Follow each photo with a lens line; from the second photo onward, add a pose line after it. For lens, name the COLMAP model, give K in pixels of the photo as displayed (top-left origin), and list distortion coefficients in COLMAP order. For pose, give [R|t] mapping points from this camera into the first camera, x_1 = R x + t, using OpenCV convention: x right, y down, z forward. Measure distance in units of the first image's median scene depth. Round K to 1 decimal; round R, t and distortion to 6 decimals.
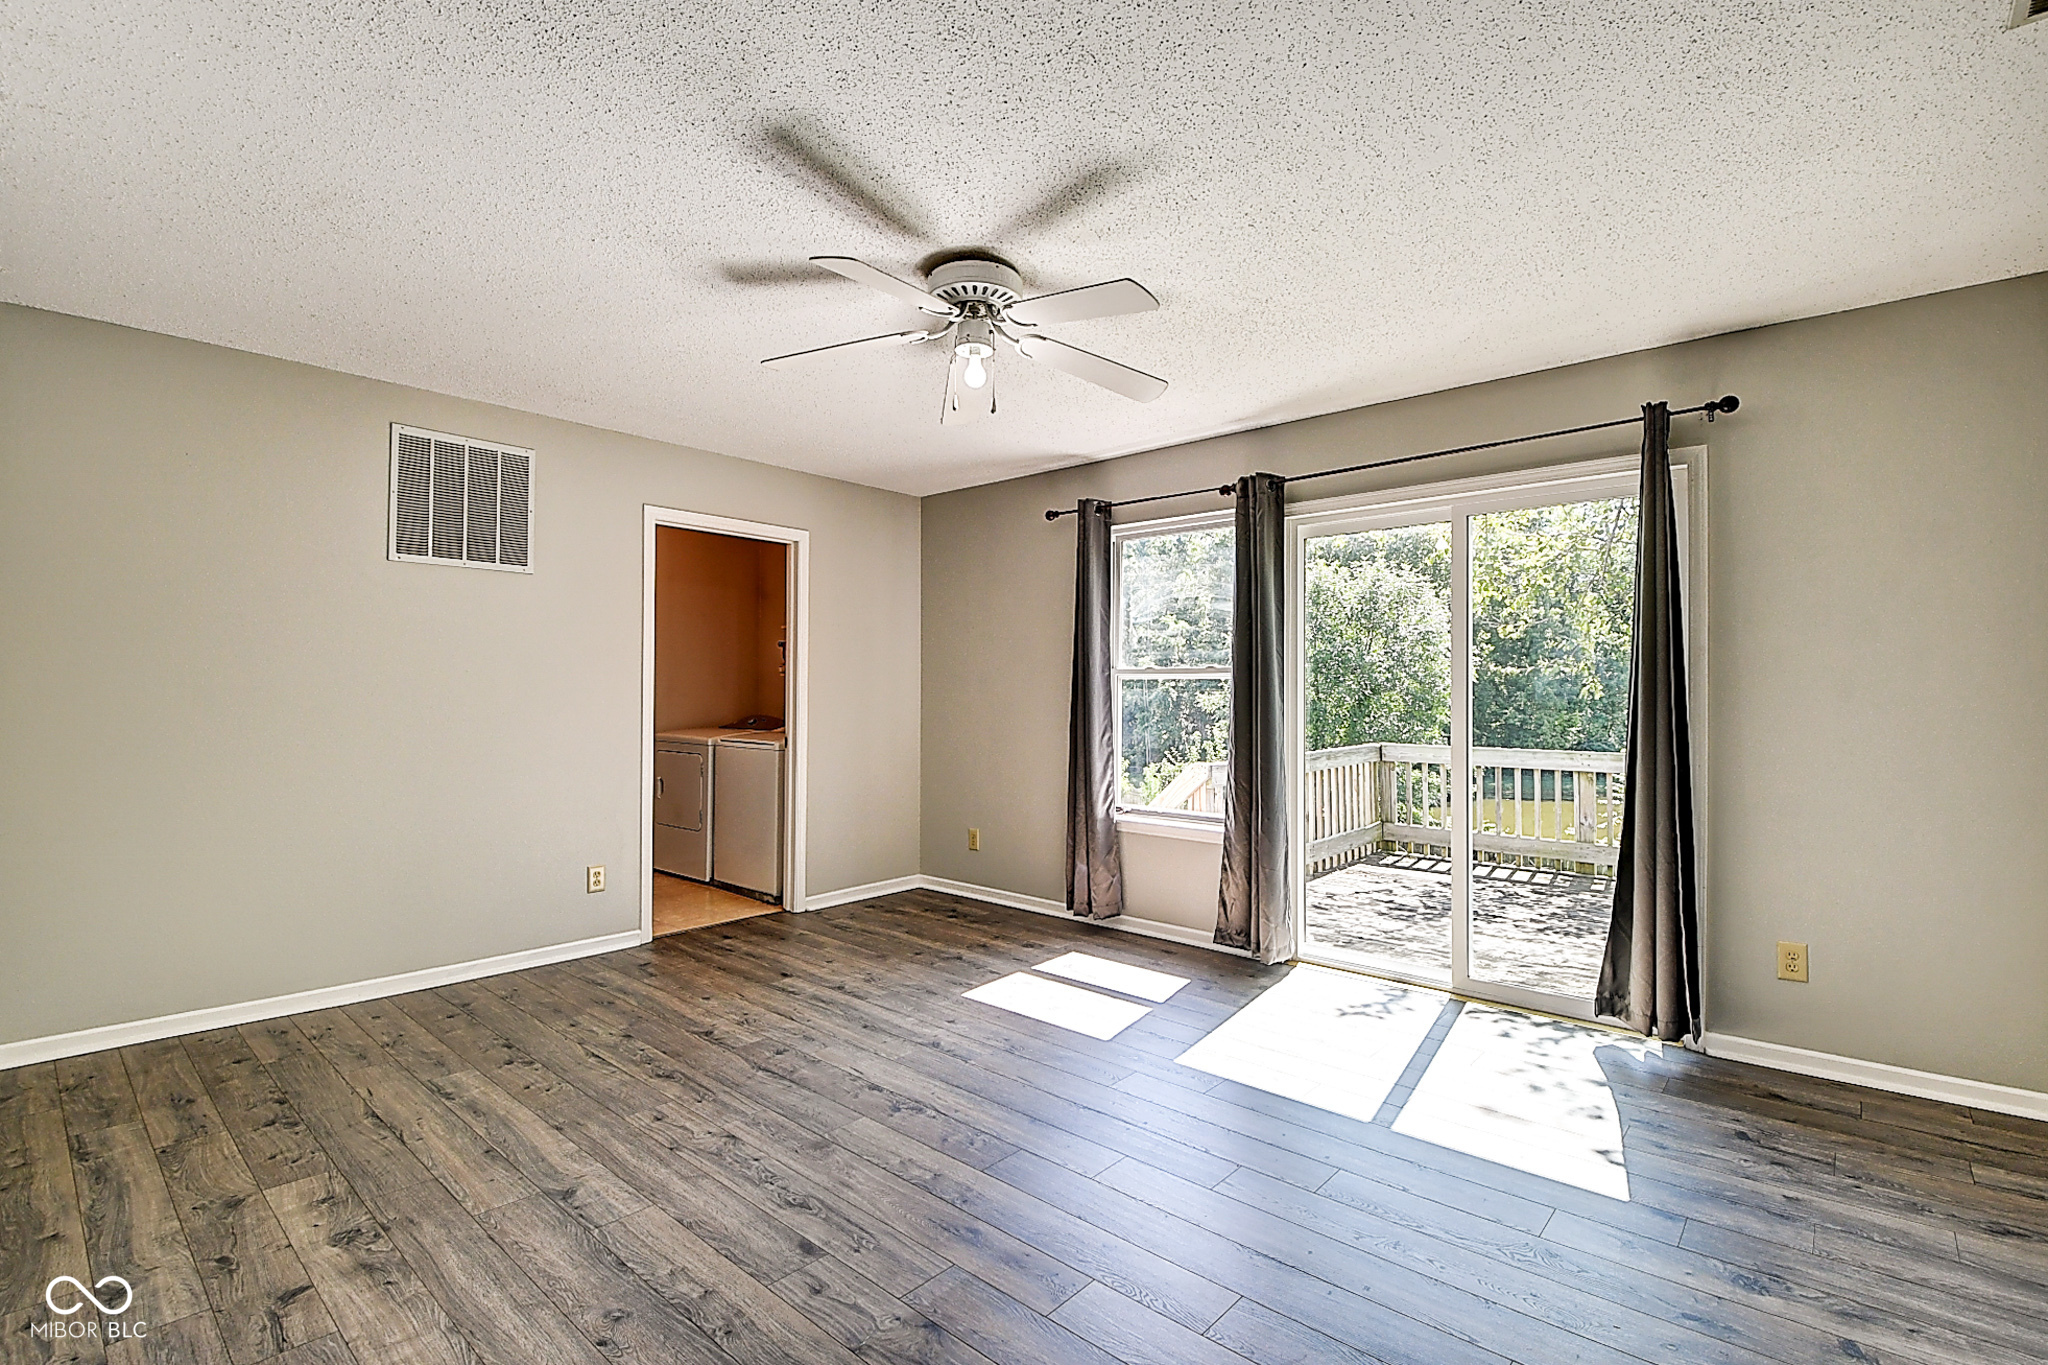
lens RADIAL K [[926.2, 0, 1046.5], [0, 926.2, 684.3], [0, 0, 1]] dist [0.029307, -0.031200]
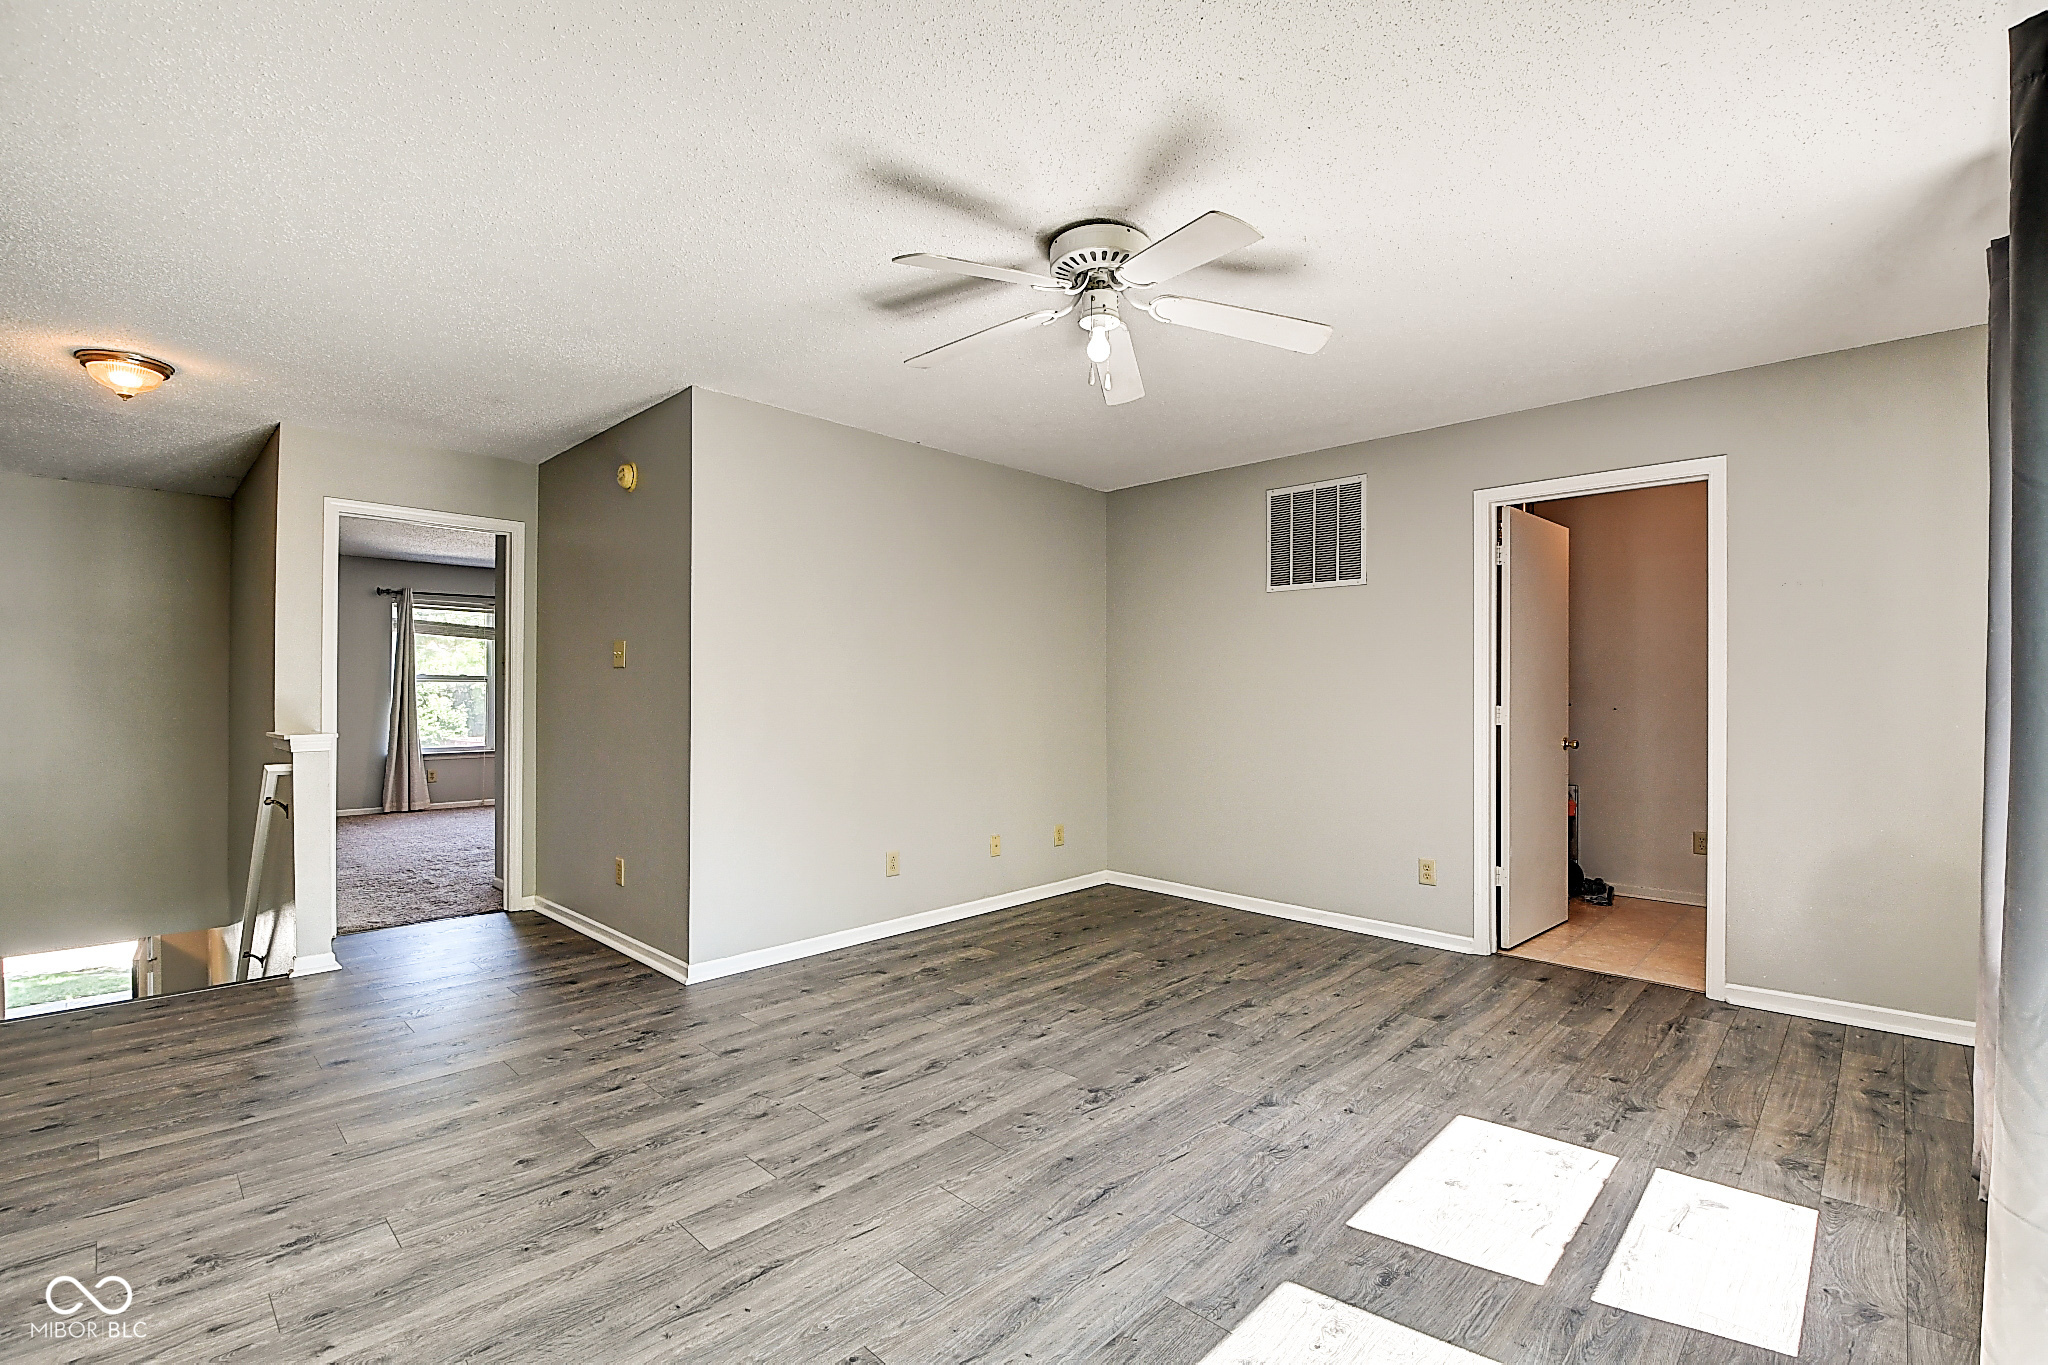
lens RADIAL K [[904.6, 0, 1028.4], [0, 904.6, 688.6], [0, 0, 1]] dist [0.022363, -0.027329]
pose [[-0.050454, -0.006051, -0.998708, 0.735809], [0.009292, 0.999936, -0.006528, 0.014343], [0.998683, -0.009609, -0.050395, 0.849915]]
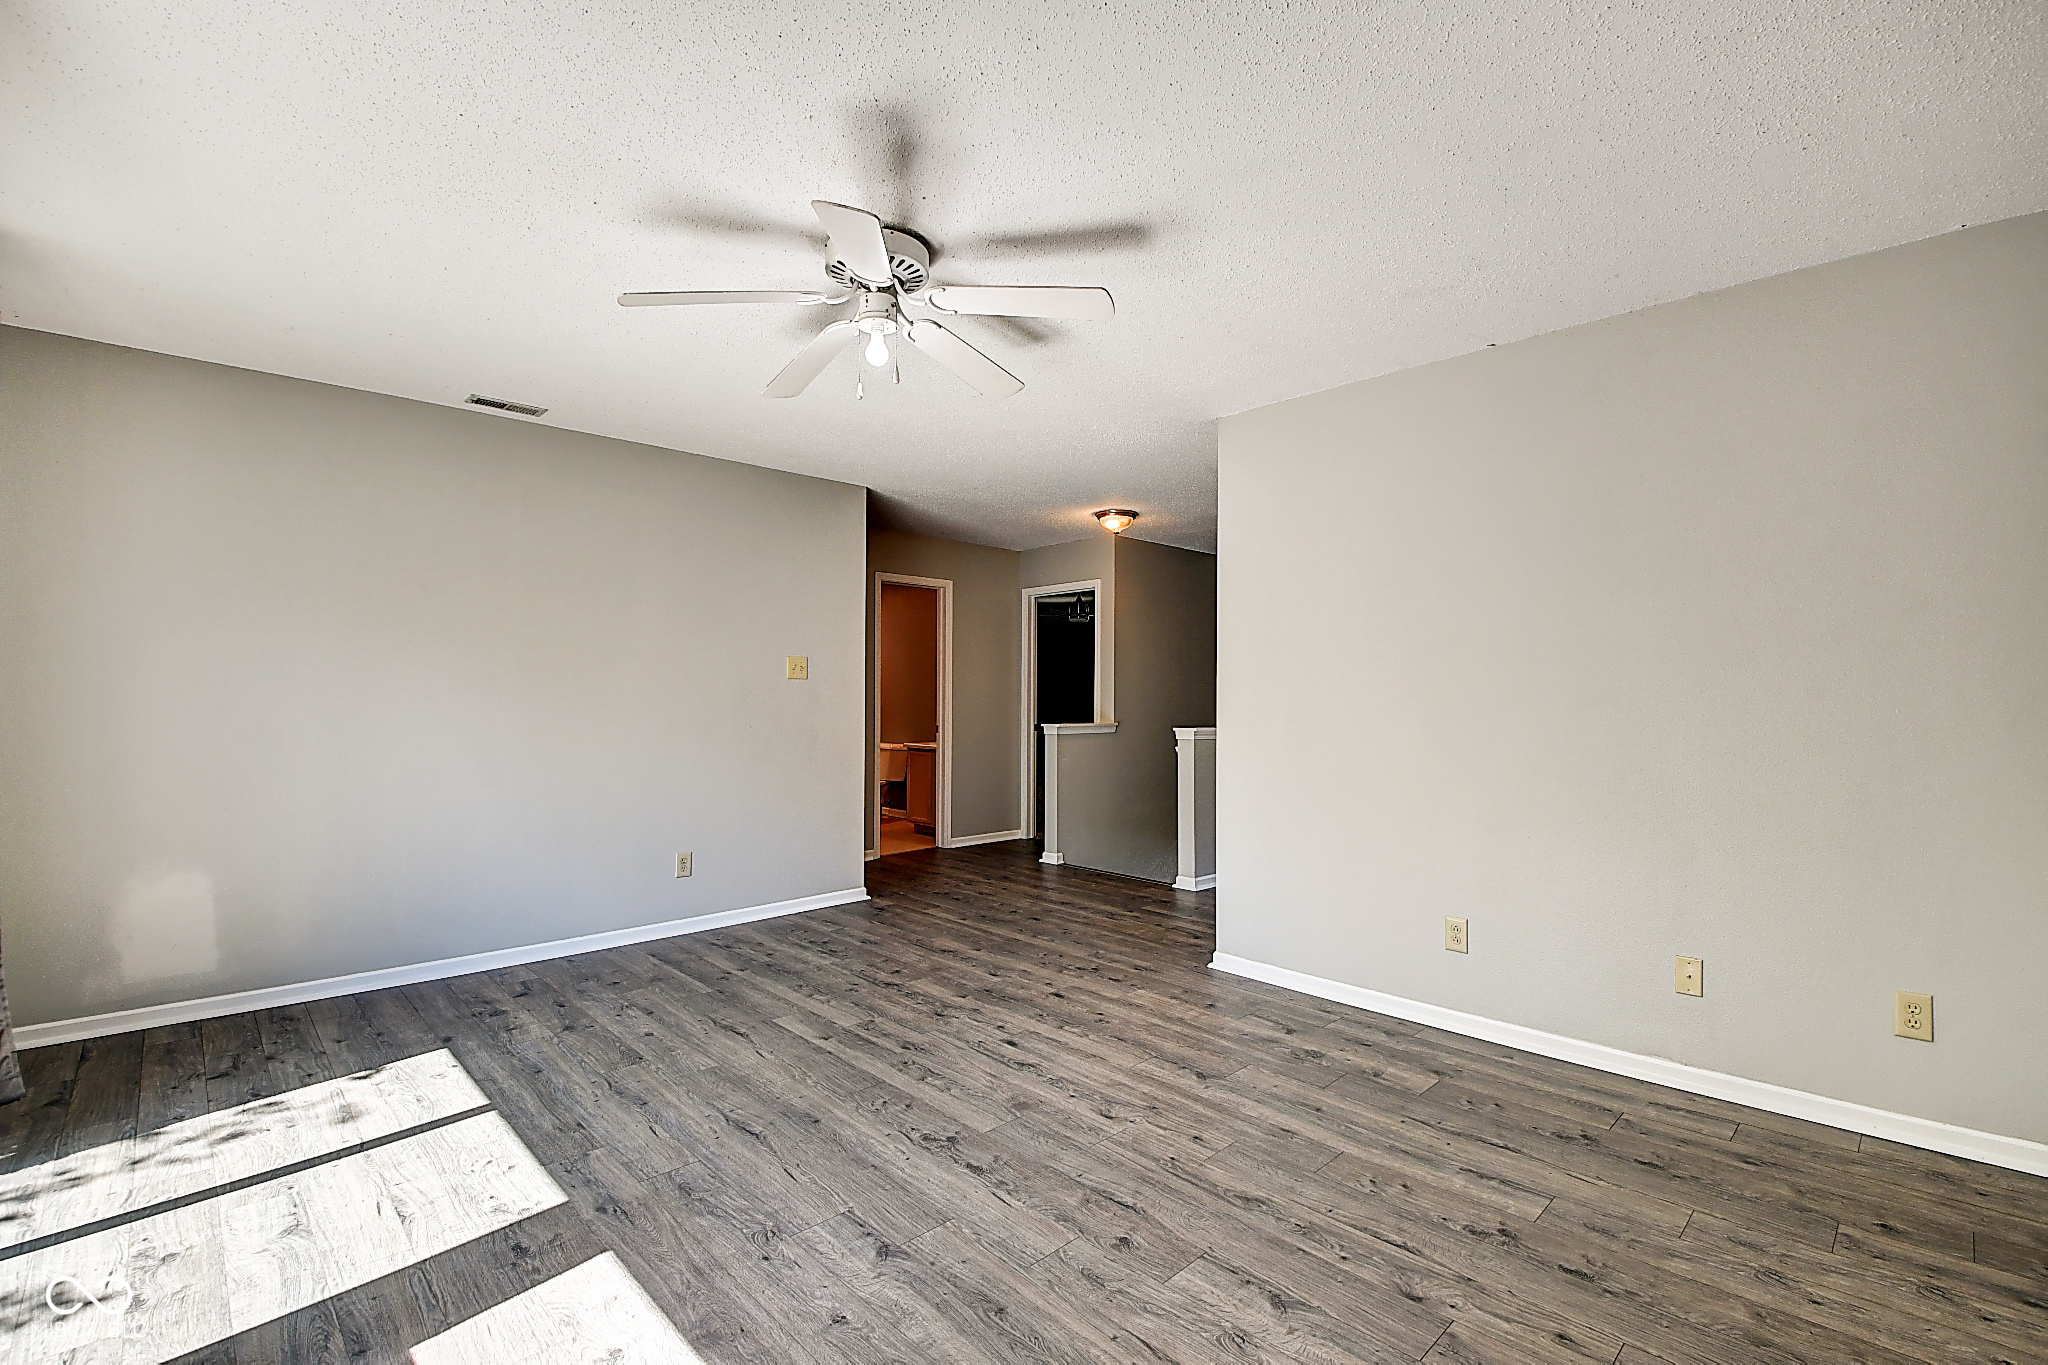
lens RADIAL K [[912.4, 0, 1038.4], [0, 912.4, 676.5], [0, 0, 1]] dist [0.013626, -0.022955]
pose [[-0.996186, -0.004882, 0.087114, -0.281328], [-0.007904, 0.999377, -0.034383, 0.021921], [-0.086892, -0.034941, -0.995605, 1.658795]]
